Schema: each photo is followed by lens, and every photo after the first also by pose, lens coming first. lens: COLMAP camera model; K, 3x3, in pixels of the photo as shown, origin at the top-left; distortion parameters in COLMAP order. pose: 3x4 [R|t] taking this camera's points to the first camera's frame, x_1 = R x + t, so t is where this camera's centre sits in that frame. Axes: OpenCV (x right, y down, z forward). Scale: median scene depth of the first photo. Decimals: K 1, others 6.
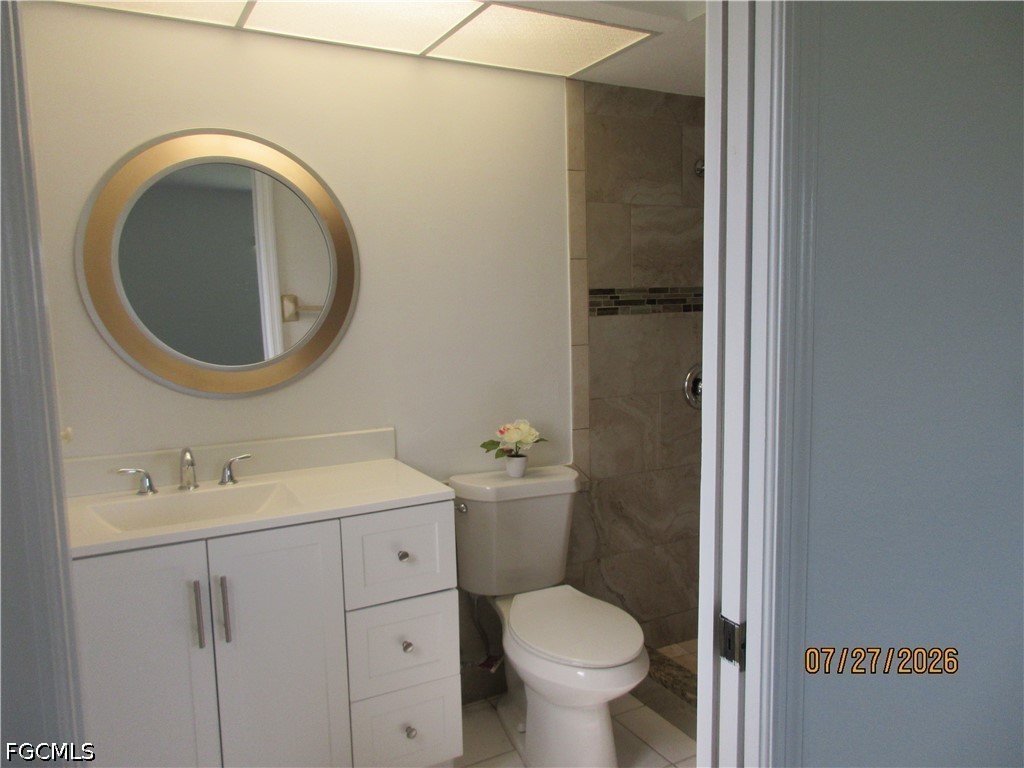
lens RADIAL K [[754.9, 0, 511.9], [0, 754.9, 384.2], [0, 0, 1]] dist [-0.024707, 0.022789]
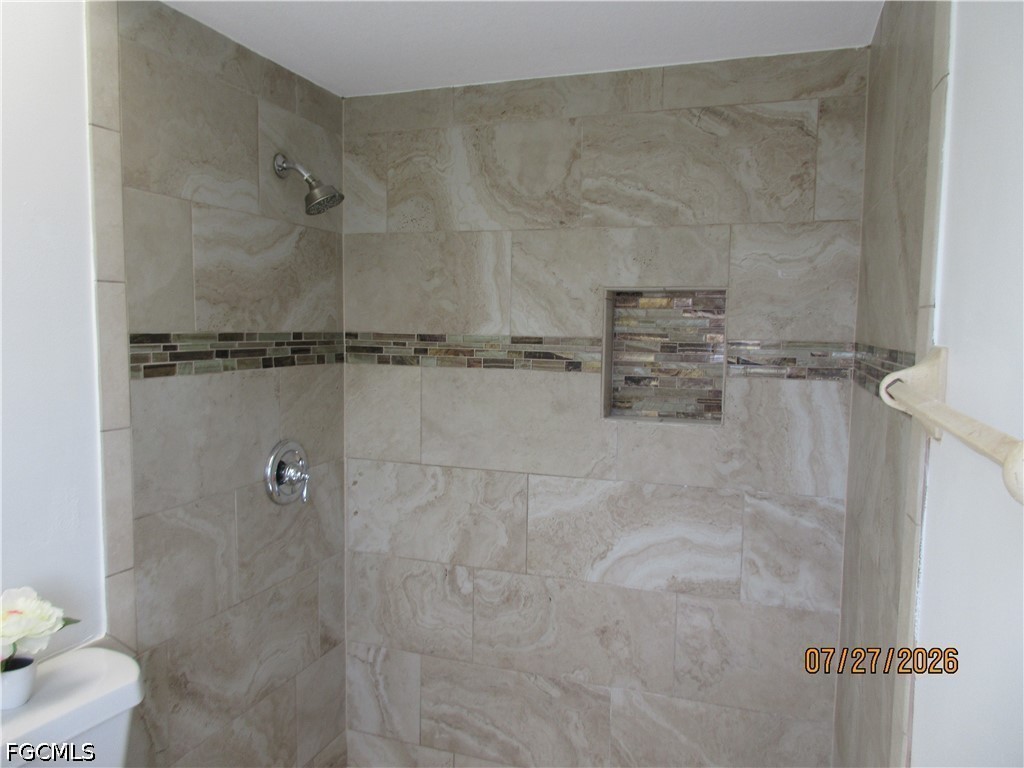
lens RADIAL K [[754.9, 0, 512.9], [0, 754.9, 384.9], [0, 0, 1]] dist [-0.024707, 0.022789]
pose [[0.745835, -0.021294, 0.665790, -0.063522], [0.052070, 0.998294, -0.026402, -0.052897], [-0.664092, 0.054359, 0.745672, 0.351263]]
